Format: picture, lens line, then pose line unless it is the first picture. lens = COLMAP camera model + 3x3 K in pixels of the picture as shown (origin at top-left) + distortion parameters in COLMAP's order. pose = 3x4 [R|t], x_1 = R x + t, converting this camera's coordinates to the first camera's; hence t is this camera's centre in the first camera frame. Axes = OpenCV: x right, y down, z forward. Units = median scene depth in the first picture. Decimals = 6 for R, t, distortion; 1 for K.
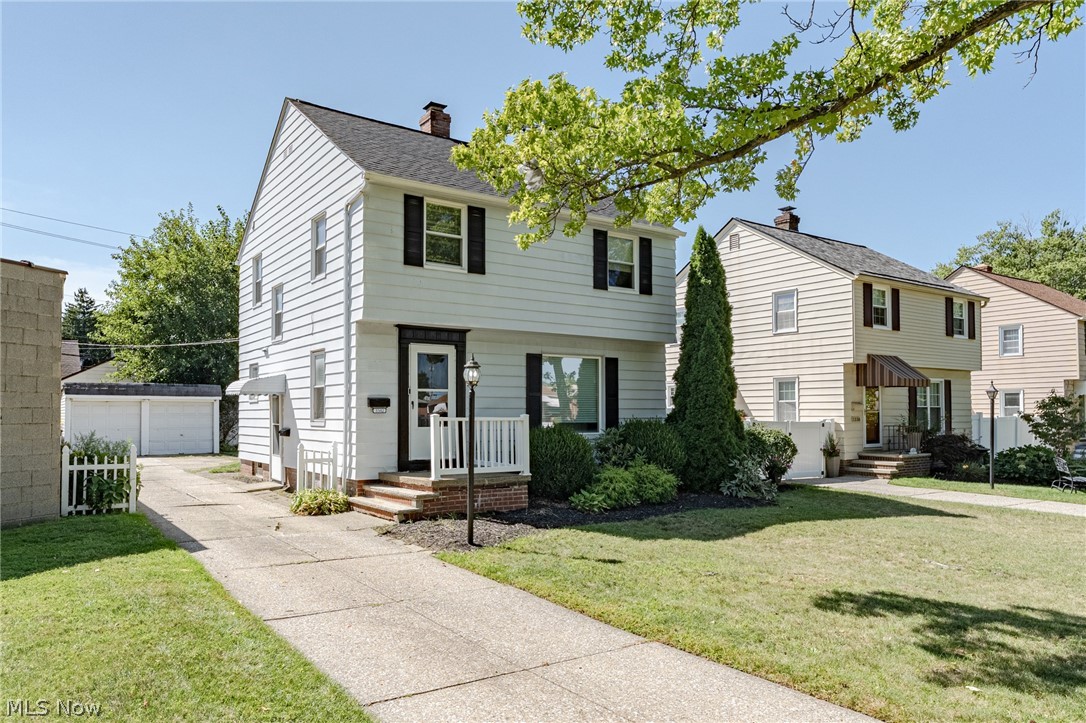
lens RADIAL K [[767.2, 0, 541.6], [0, 767.2, 361.6], [0, 0, 1]] dist [0.002966, 0.005160]
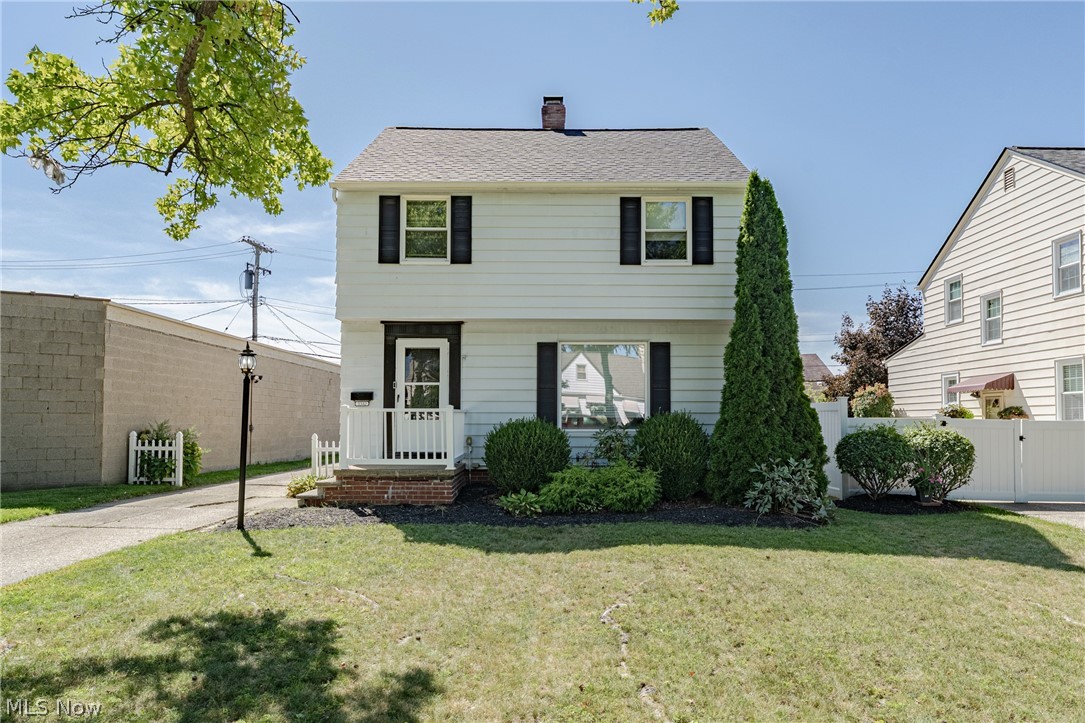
lens RADIAL K [[746.6, 0, 542.3], [0, 746.6, 370.4], [0, 0, 1]] dist [0.004955, -0.001972]
pose [[0.816354, -0.038448, -0.576270, 0.544139], [0.037357, 0.999207, -0.013745, 0.038257], [0.576342, -0.010307, 0.817144, 0.280812]]
